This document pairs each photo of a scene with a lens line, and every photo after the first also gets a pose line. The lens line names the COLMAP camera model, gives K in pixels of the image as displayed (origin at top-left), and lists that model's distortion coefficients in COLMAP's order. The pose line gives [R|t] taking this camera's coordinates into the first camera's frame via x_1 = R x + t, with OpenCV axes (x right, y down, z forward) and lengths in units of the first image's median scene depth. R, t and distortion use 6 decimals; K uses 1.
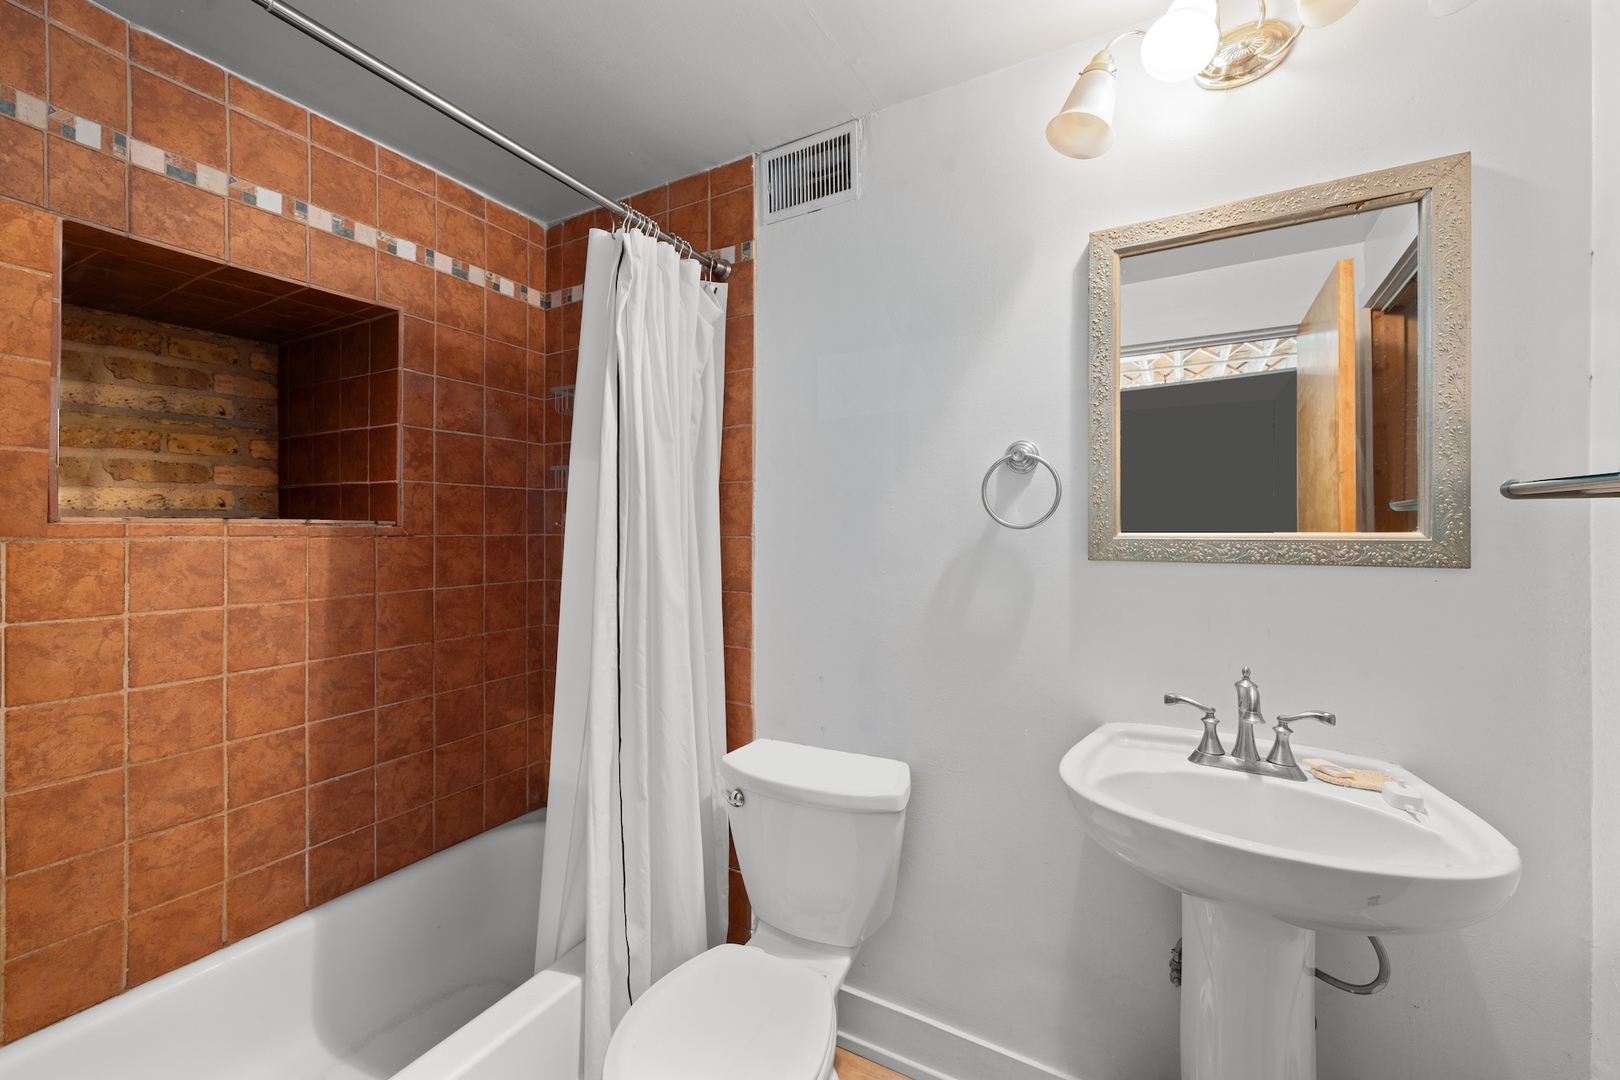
lens RADIAL K [[640.1, 0, 811.9], [0, 640.1, 529.4], [0, 0, 1]] dist [-0.000323, -0.000138]
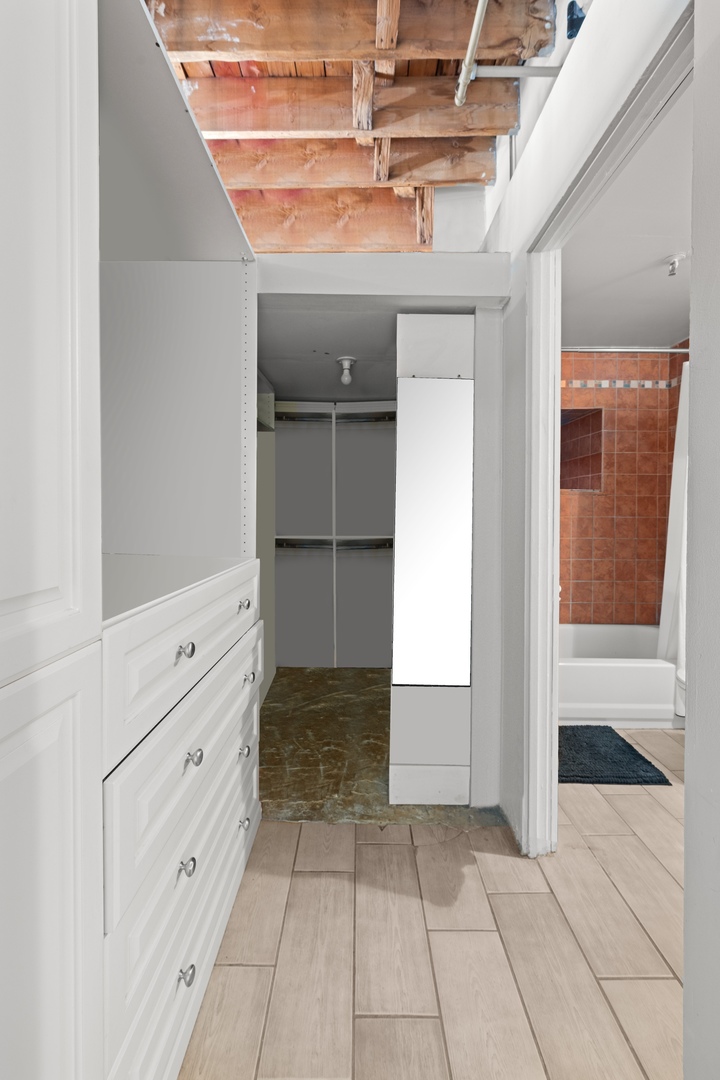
lens RADIAL K [[426.7, 0, 358.0], [0, 426.7, 519.1], [0, 0, 1]] dist [-0.000323, -0.000138]
pose [[0.495013, 0.006158, -0.868864, 0.343655], [-0.006581, 0.999973, 0.003338, 0.100346], [0.868861, 0.004065, 0.495040, -0.664338]]
